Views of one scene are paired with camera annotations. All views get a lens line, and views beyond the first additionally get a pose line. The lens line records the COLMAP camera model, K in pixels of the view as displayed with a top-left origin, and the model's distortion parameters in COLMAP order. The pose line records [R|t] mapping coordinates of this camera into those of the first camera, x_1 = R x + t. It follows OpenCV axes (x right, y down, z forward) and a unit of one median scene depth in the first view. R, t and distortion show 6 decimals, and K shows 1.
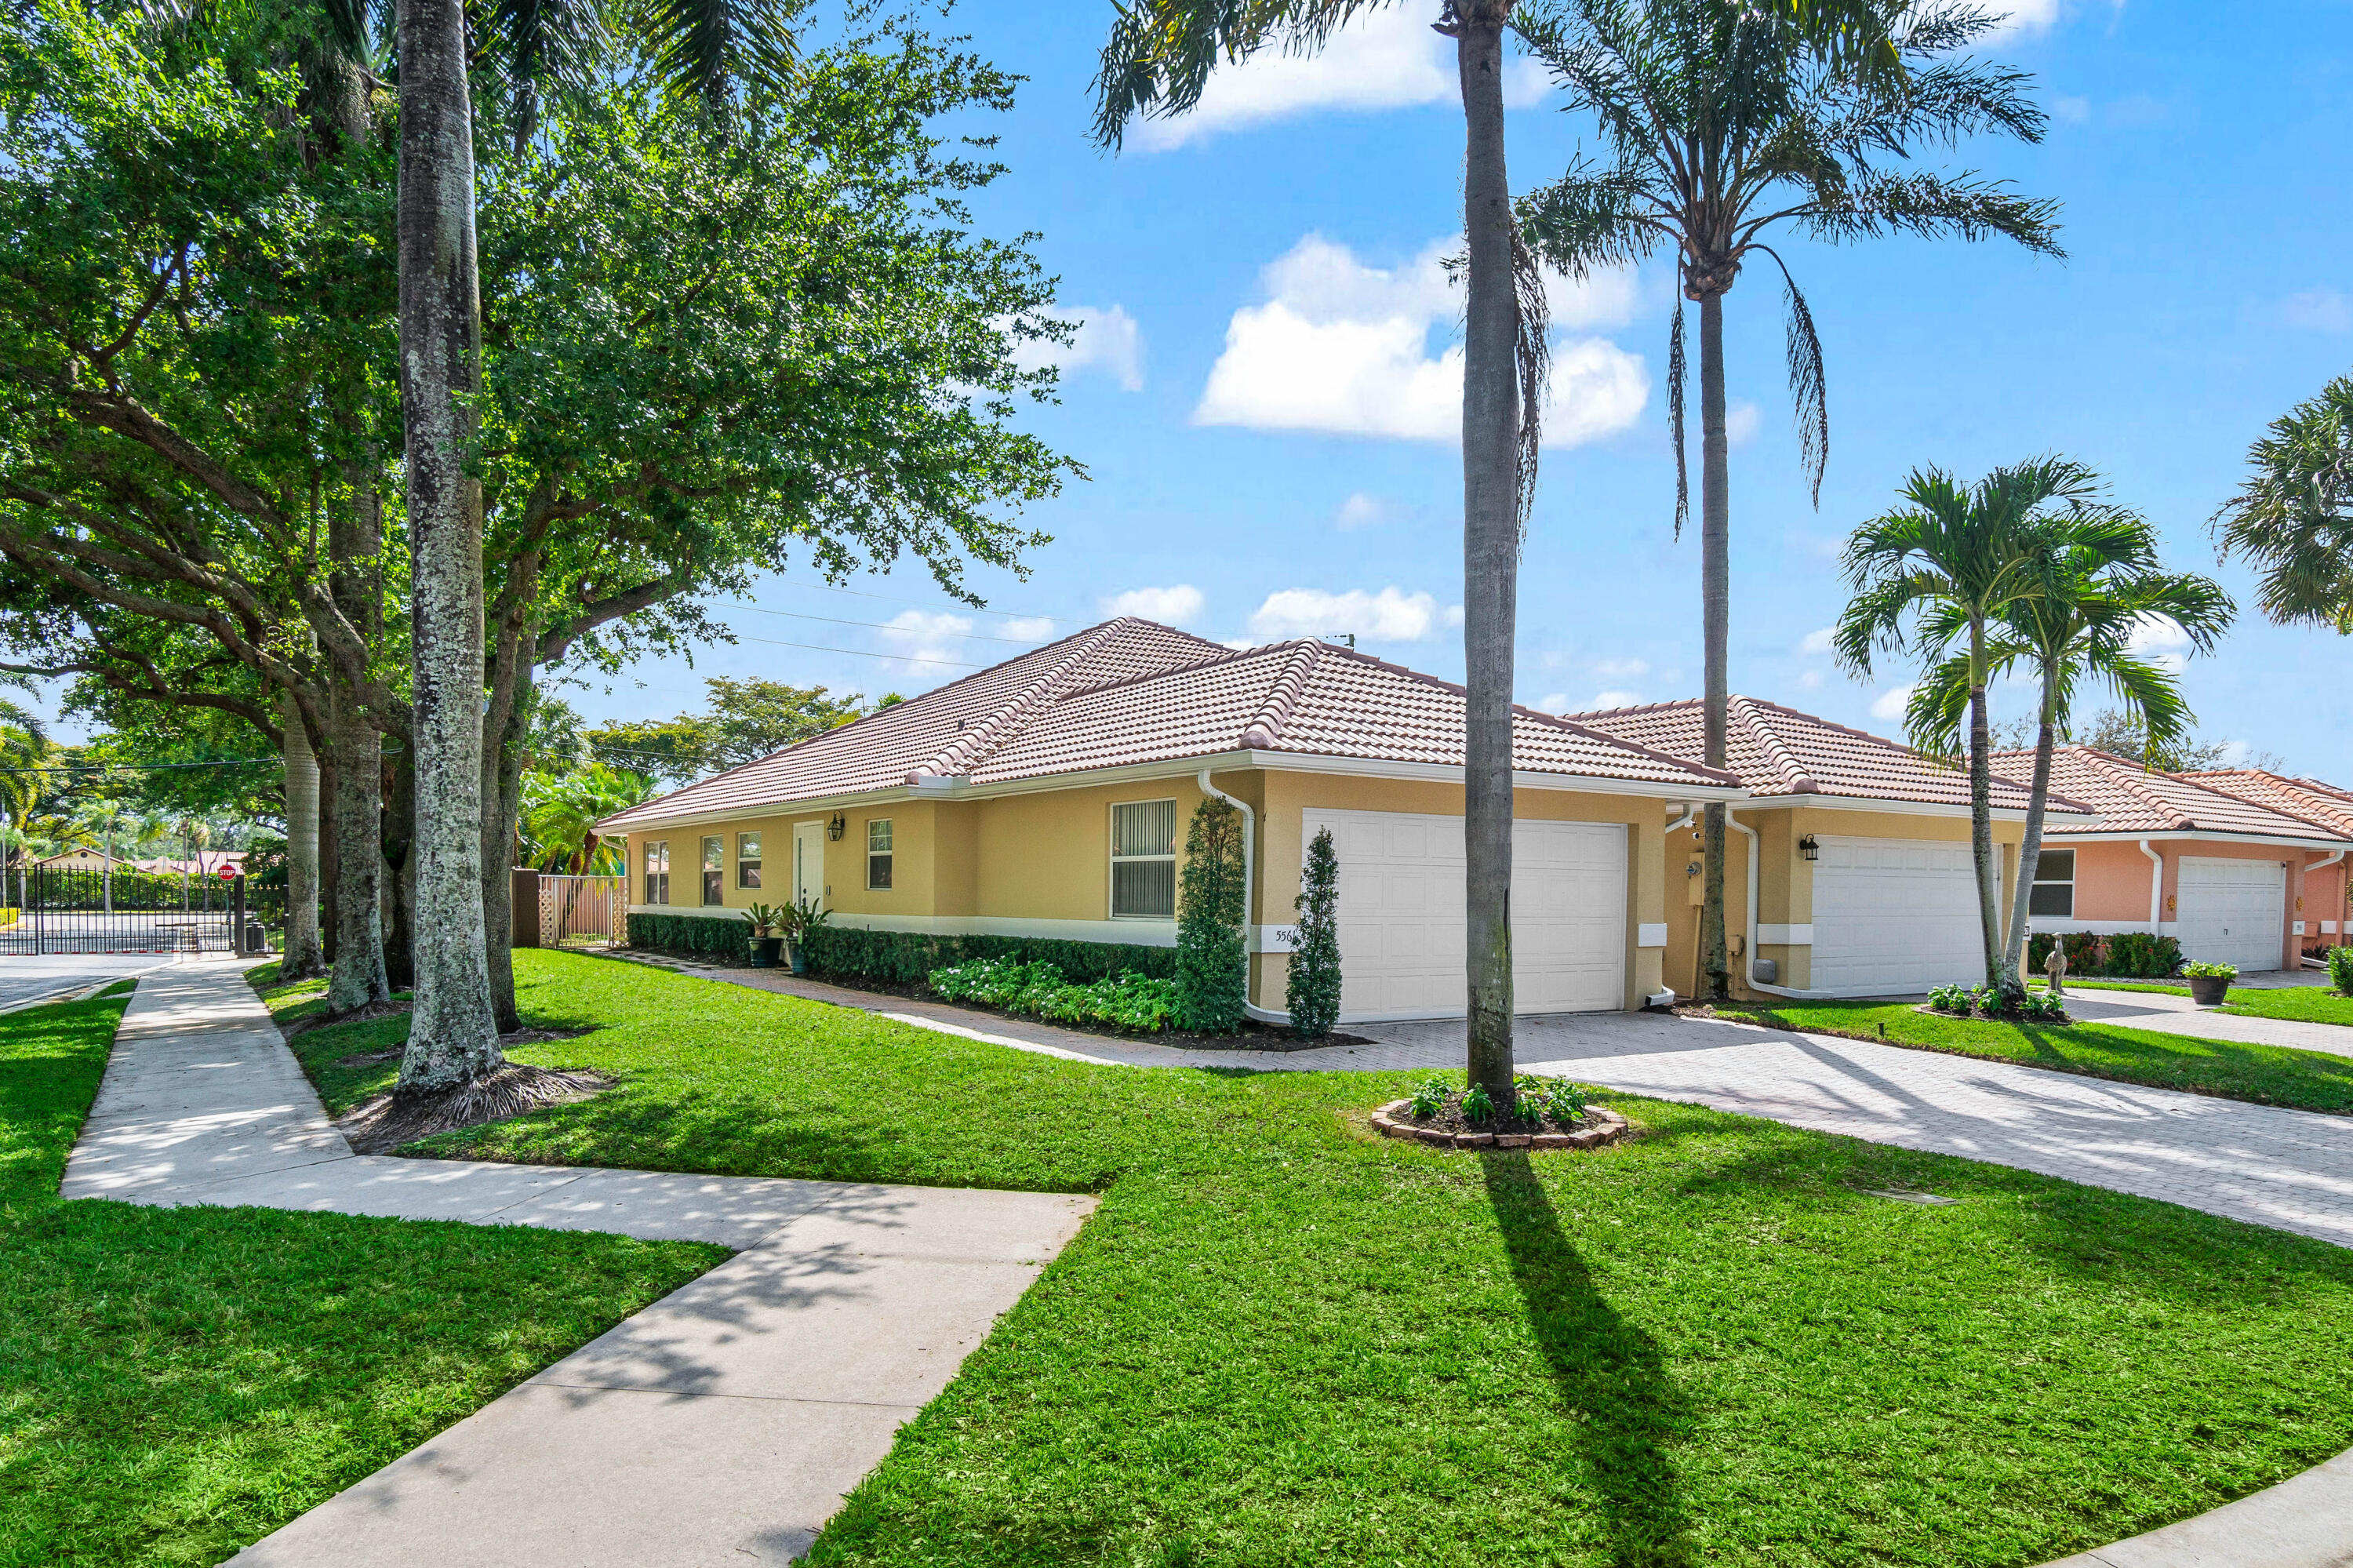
lens RADIAL K [[1419.1, 0, 1141.7], [0, 1419.1, 885.5], [0, 0, 1]] dist [0.004211, 0.002709]
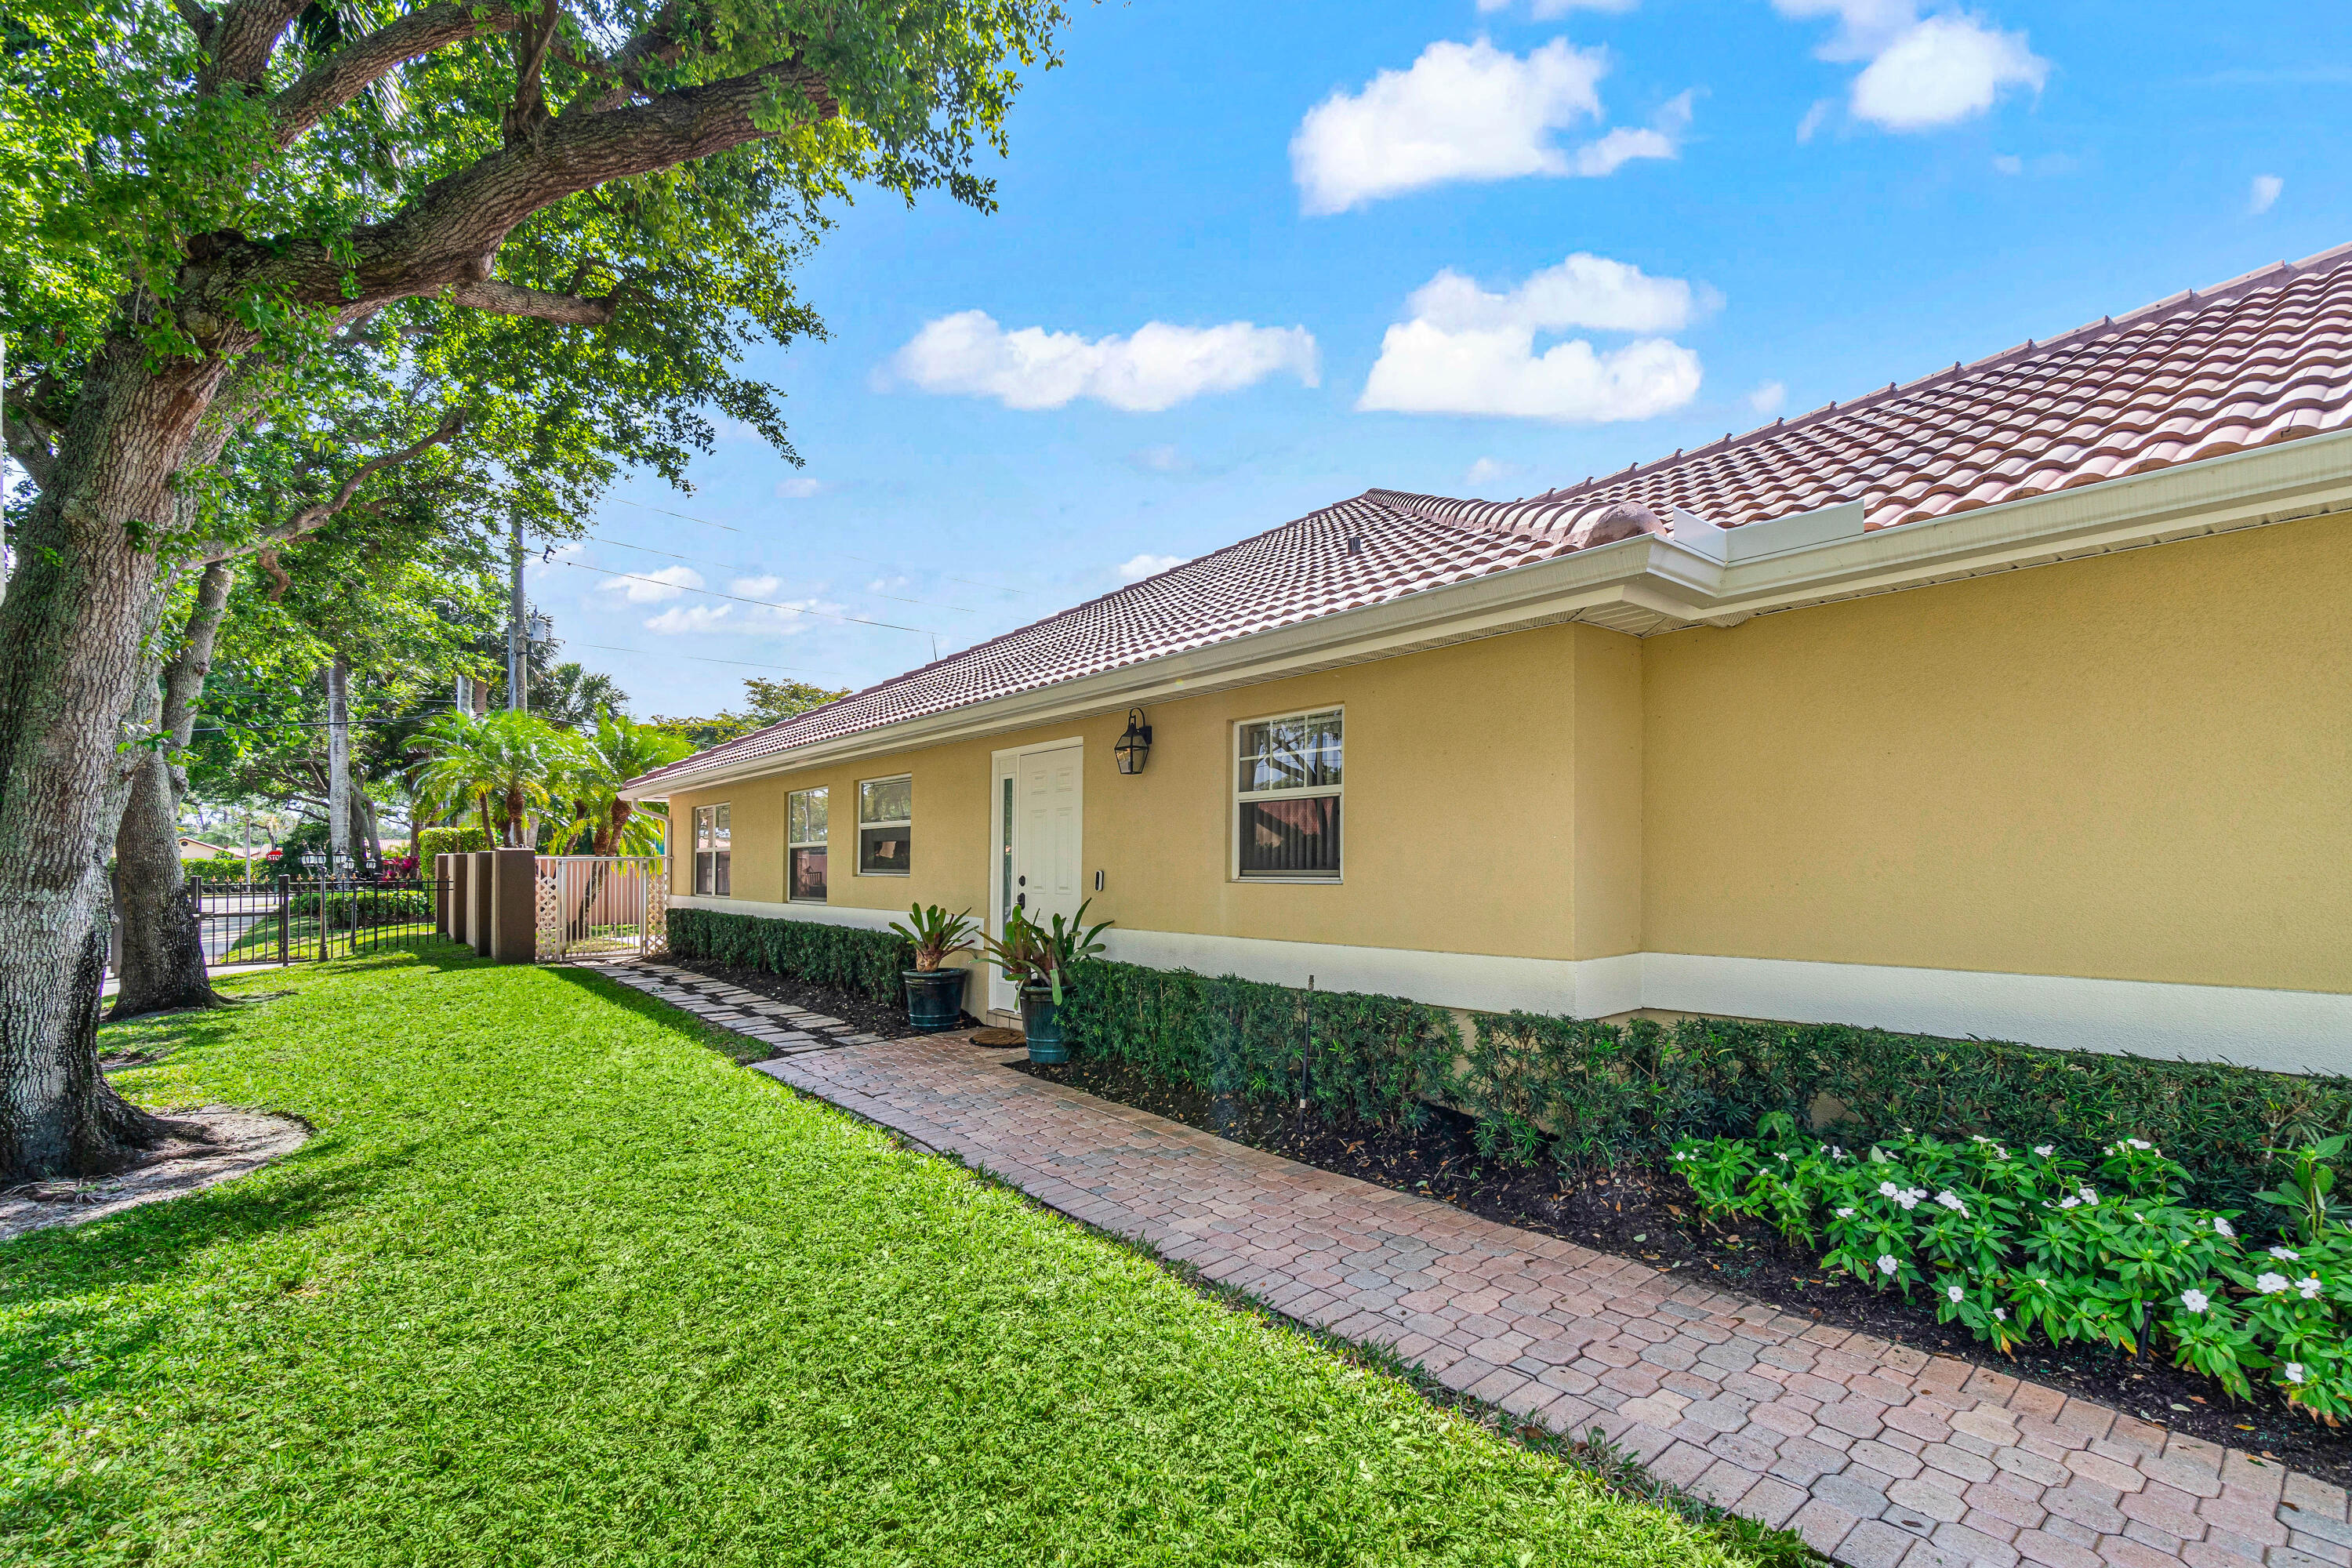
lens RADIAL K [[1070.8, 0, 1184.6], [0, 1070.8, 782.8], [0, 0, 1]] dist [-0.011588, 0.006044]
pose [[0.994909, -0.006335, 0.100579, -0.163188], [0.013153, 0.997648, -0.067275, -0.003743], [-0.099917, 0.068255, 0.992652, 0.453349]]
